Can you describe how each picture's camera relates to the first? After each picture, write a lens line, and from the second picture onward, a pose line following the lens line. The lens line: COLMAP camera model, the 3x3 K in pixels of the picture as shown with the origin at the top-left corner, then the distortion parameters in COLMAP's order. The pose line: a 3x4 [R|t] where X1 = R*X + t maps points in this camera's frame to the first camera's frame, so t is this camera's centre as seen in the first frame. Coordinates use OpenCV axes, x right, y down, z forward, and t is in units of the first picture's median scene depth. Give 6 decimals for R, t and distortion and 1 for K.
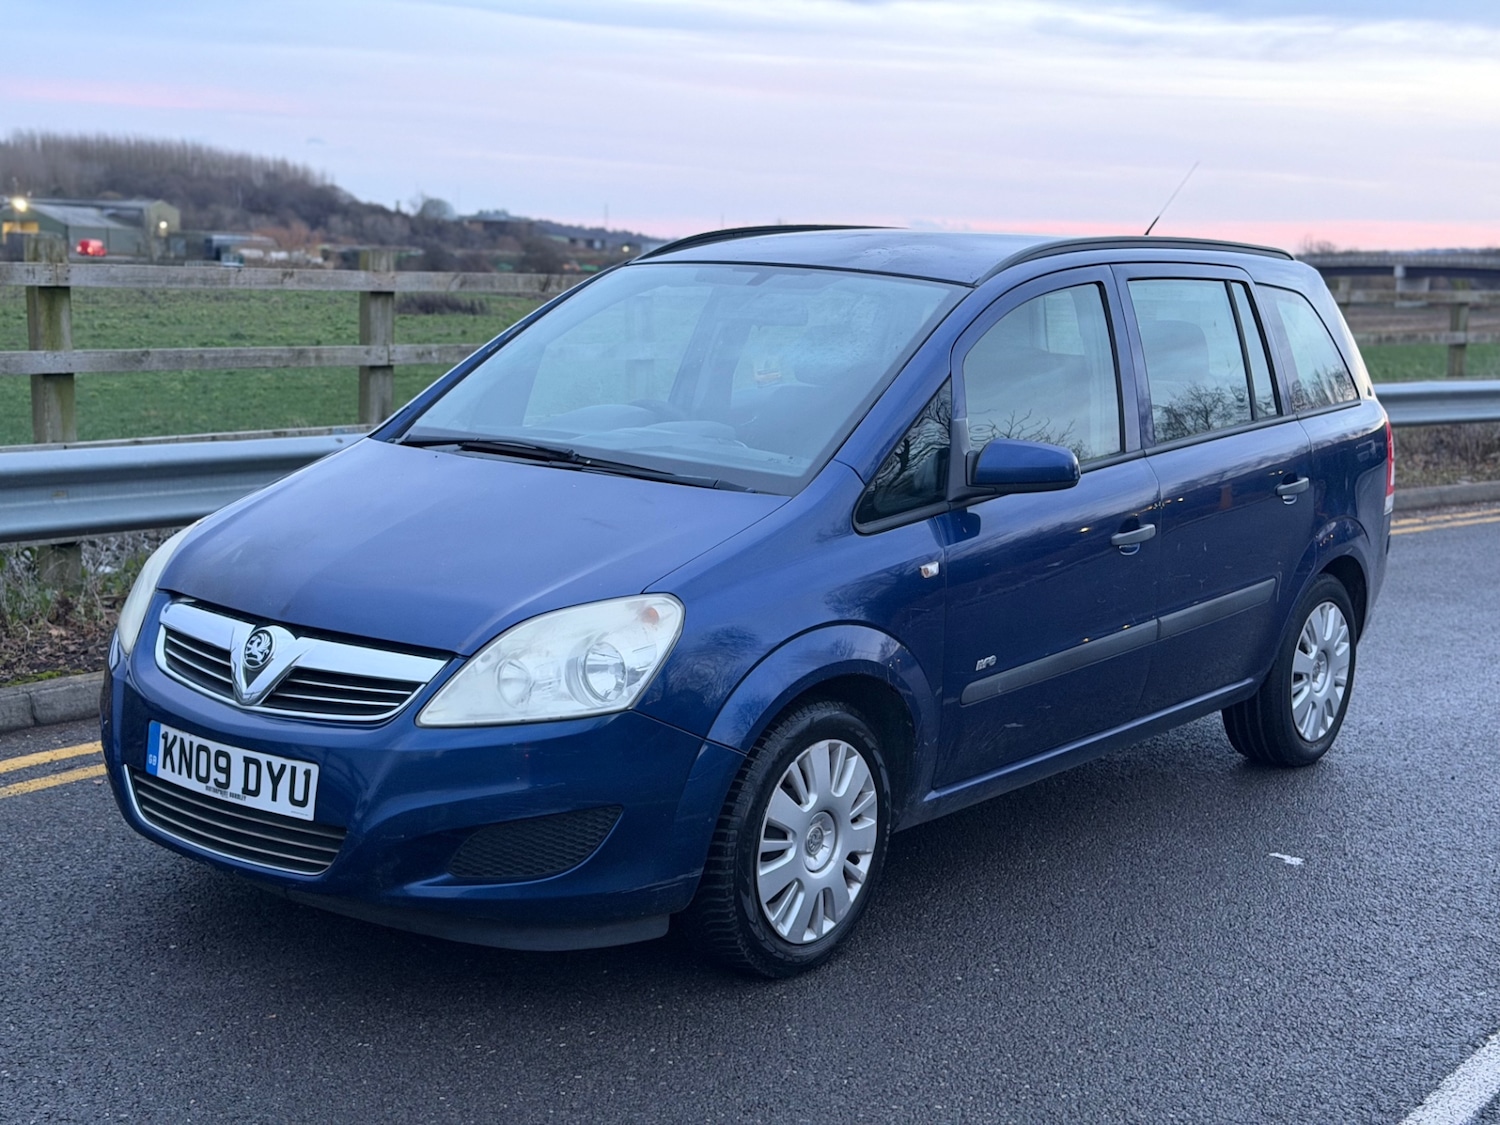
lens RADIAL K [[2057.9, 0, 750.0], [0, 2057.9, 562.5], [0, 0, 1]] dist [0.205416, -0.454806]
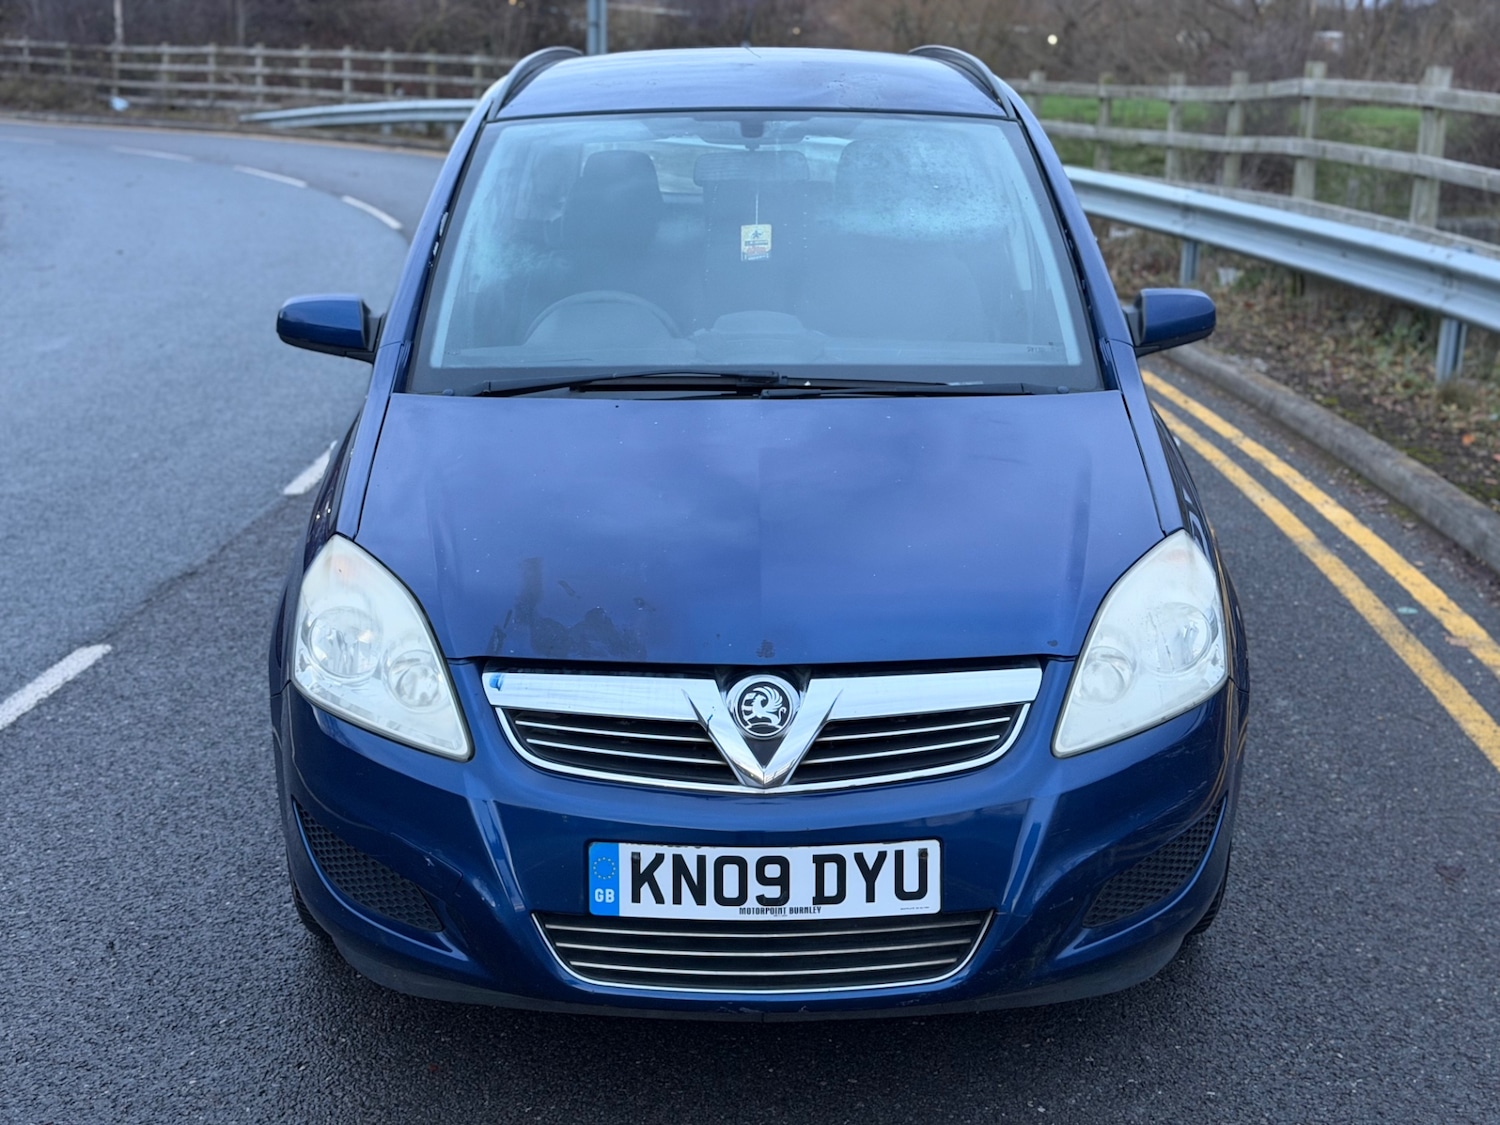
lens RADIAL K [[2057.9, 0, 750.0], [0, 2057.9, 562.5], [0, 0, 1]] dist [0.205416, -0.454806]
pose [[0.787868, -0.197621, 0.583276, -0.632847], [0.132538, 0.979332, 0.152783, -0.116575], [-0.601413, -0.043066, 0.797776, 0.414420]]
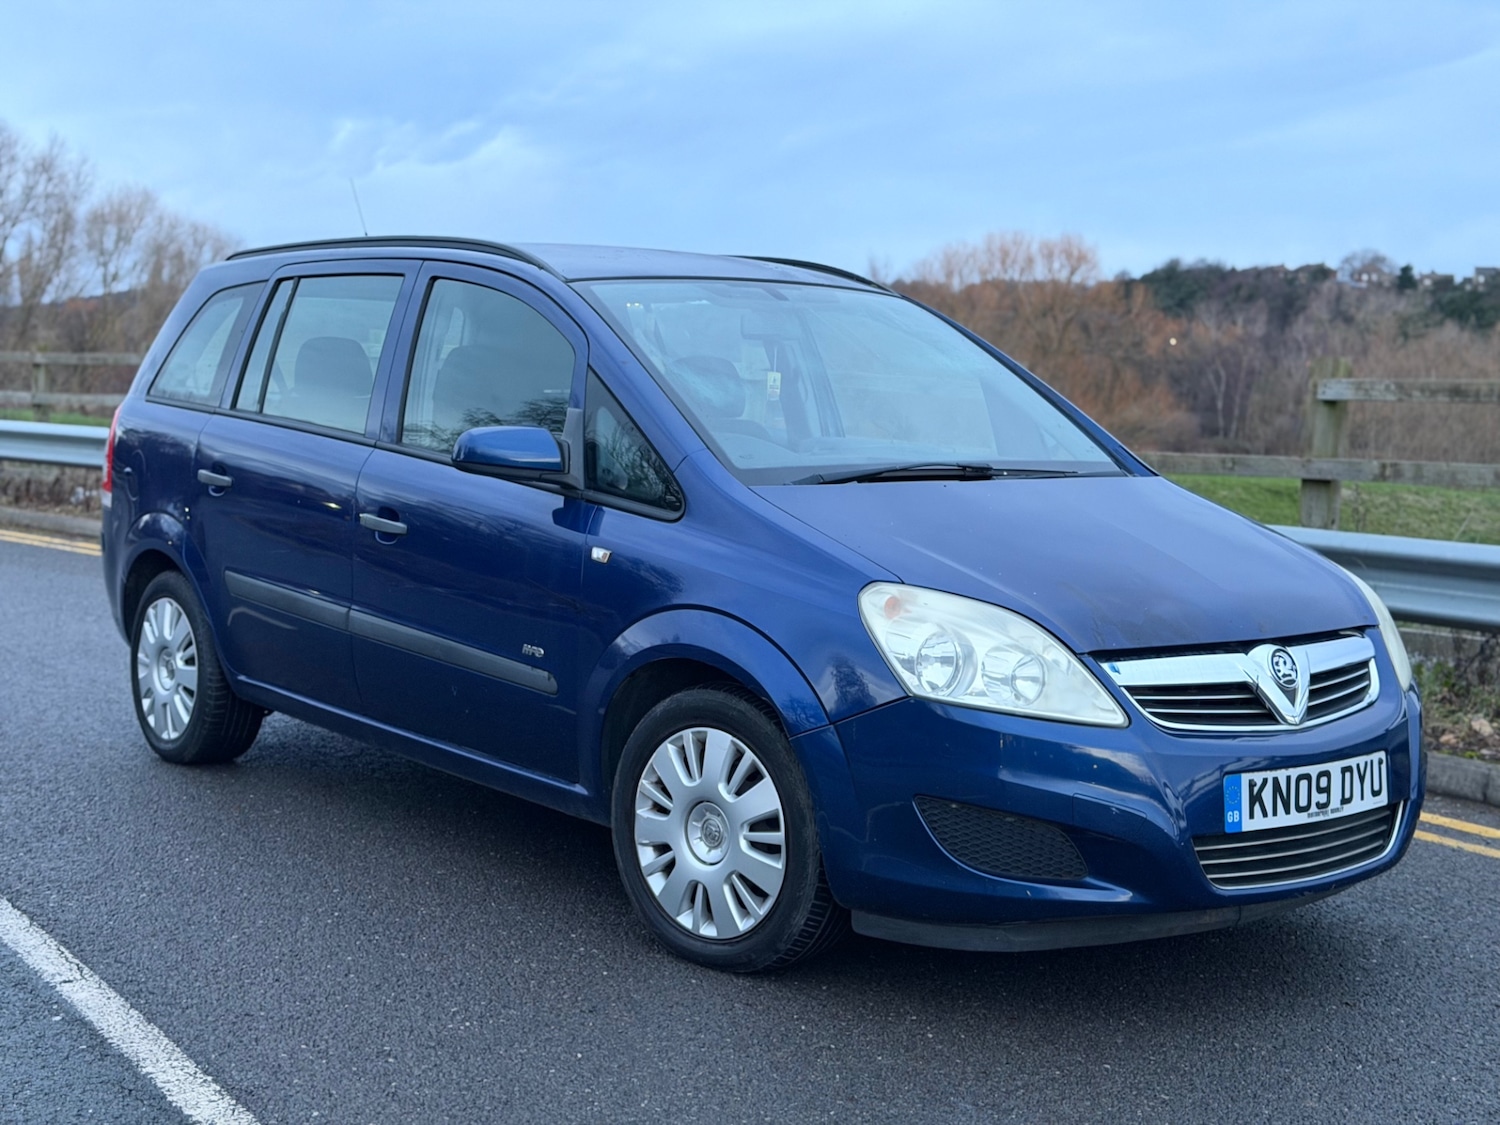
lens RADIAL K [[2058.1, 0, 737.8], [0, 2058.1, 569.9], [0, 0, 1]] dist [0.206440, -0.452449]
pose [[0.247712, -0.136697, 0.959142, -1.206970], [0.137281, 0.984960, 0.104922, -0.139573], [-0.959058, 0.105681, 0.262752, 0.954465]]
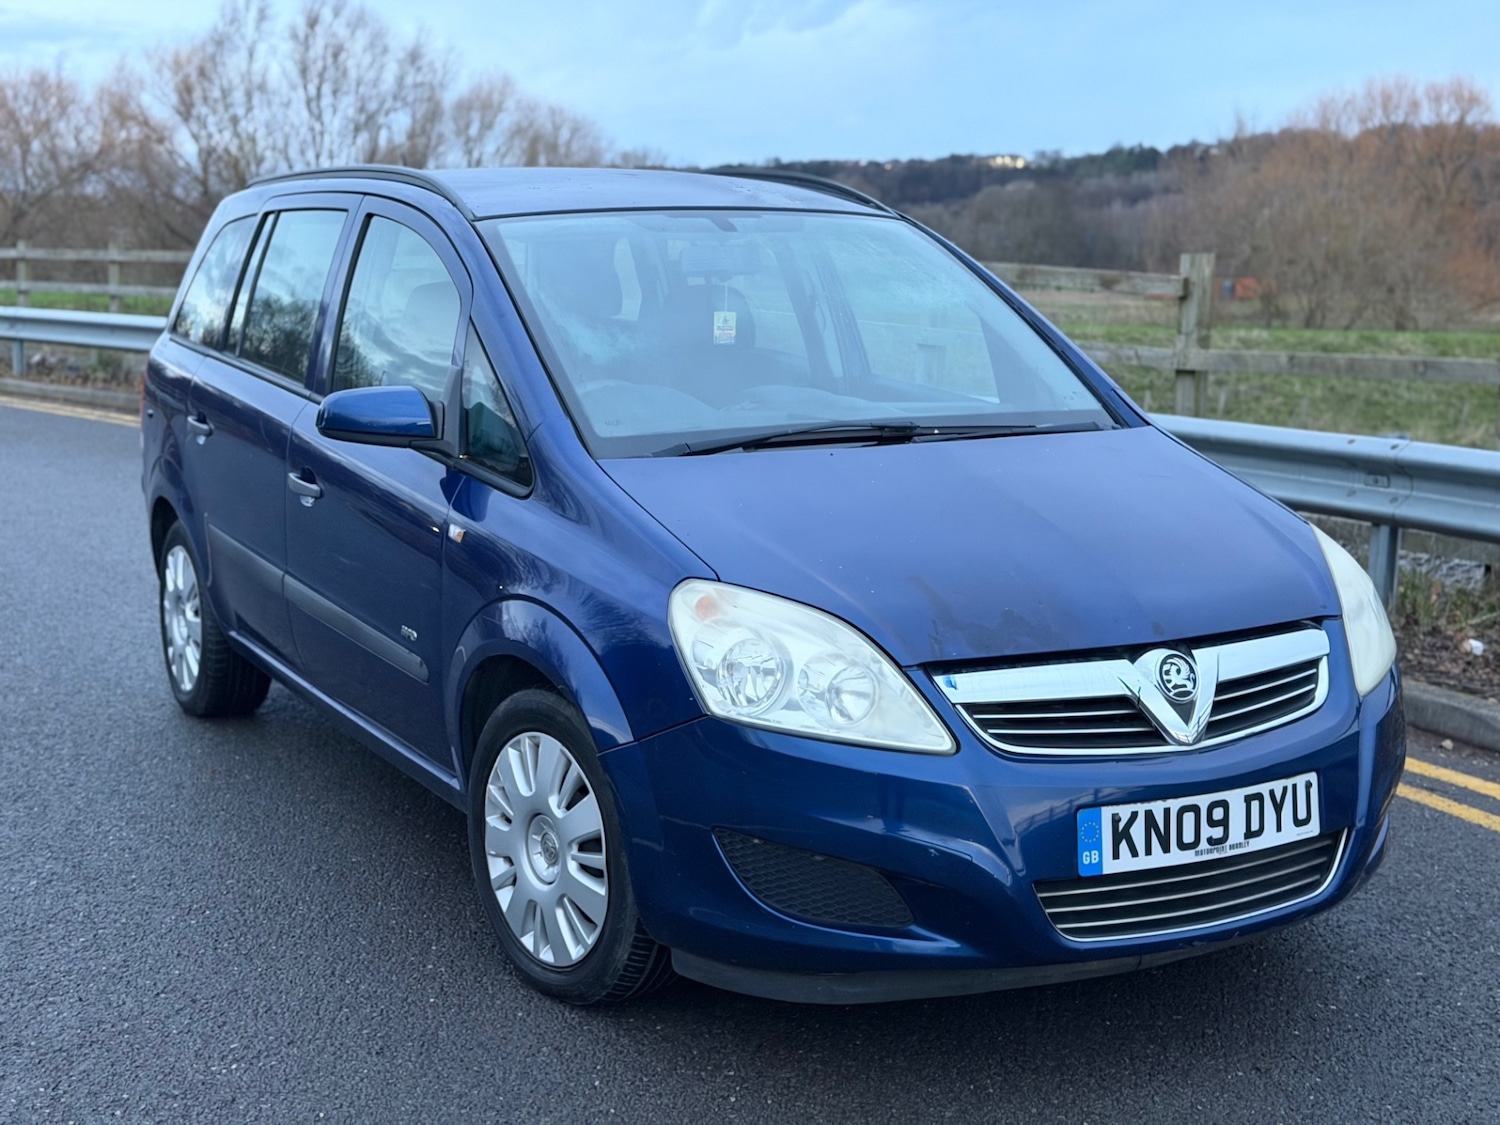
lens RADIAL K [[2058.1, 0, 737.8], [0, 2058.1, 569.9], [0, 0, 1]] dist [0.206440, -0.452449]
pose [[0.410718, -0.195916, 0.890465, -1.014259], [0.162837, 0.976701, 0.139783, -0.142089], [-0.897104, 0.087589, 0.433051, 0.769211]]
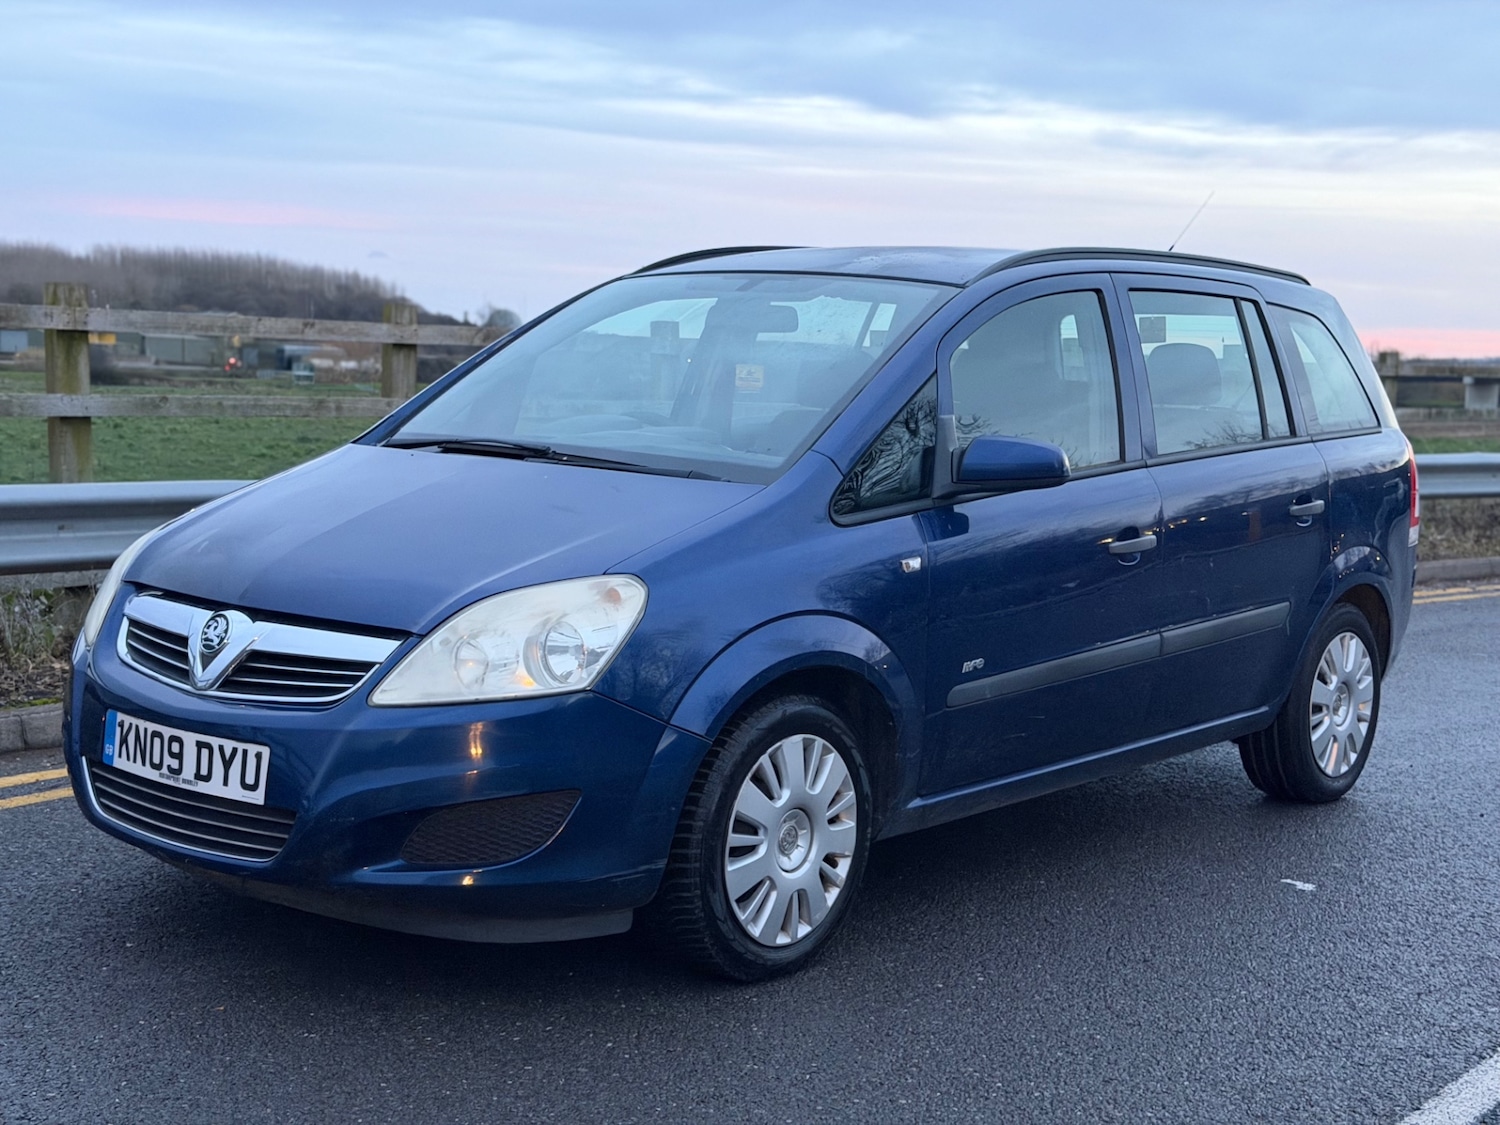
lens RADIAL K [[2059.8, 0, 732.1], [0, 2059.8, 563.7], [0, 0, 1]] dist [0.203724, -0.450540]
pose [[0.999309, 0.000888, -0.037146, 0.041724], [-0.002695, 0.998813, -0.048625, 0.054315], [0.037059, 0.048691, 0.998126, 0.028760]]
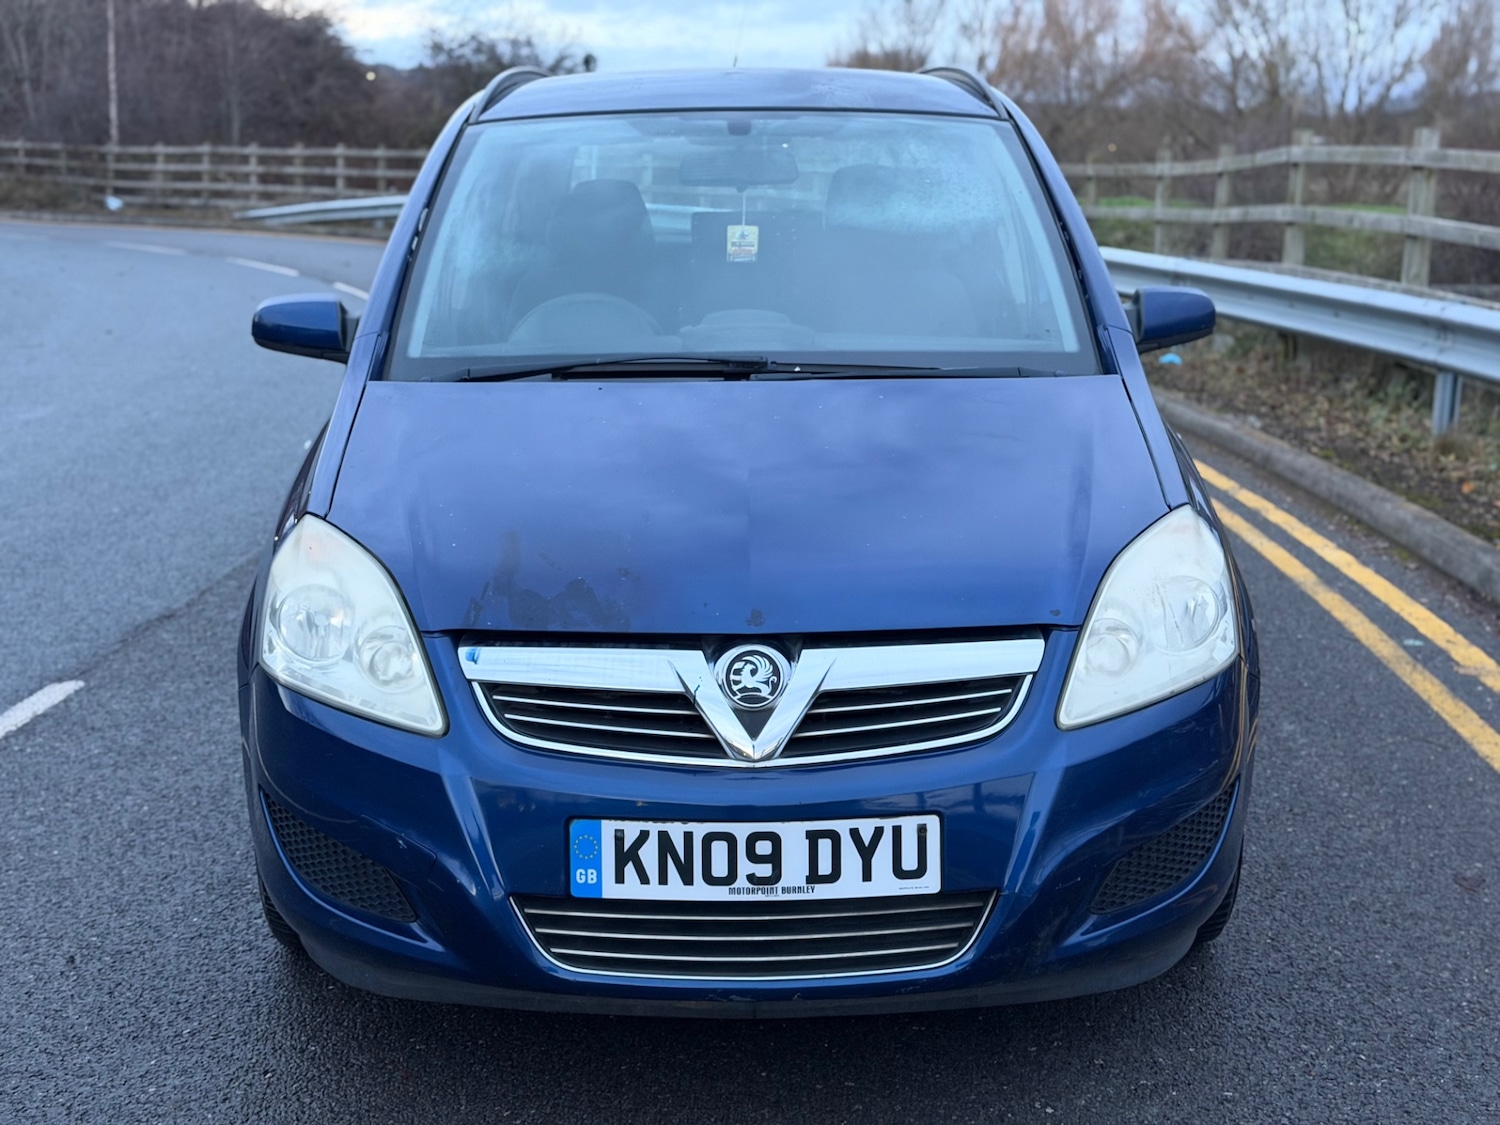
lens RADIAL K [[2057.9, 0, 750.0], [0, 2057.9, 562.5], [0, 0, 1]] dist [0.205416, -0.454806]
pose [[0.784768, -0.173892, 0.594896, -0.621523], [0.138154, 0.984764, 0.105605, -0.067661], [-0.604196, -0.000688, 0.796835, 0.437516]]
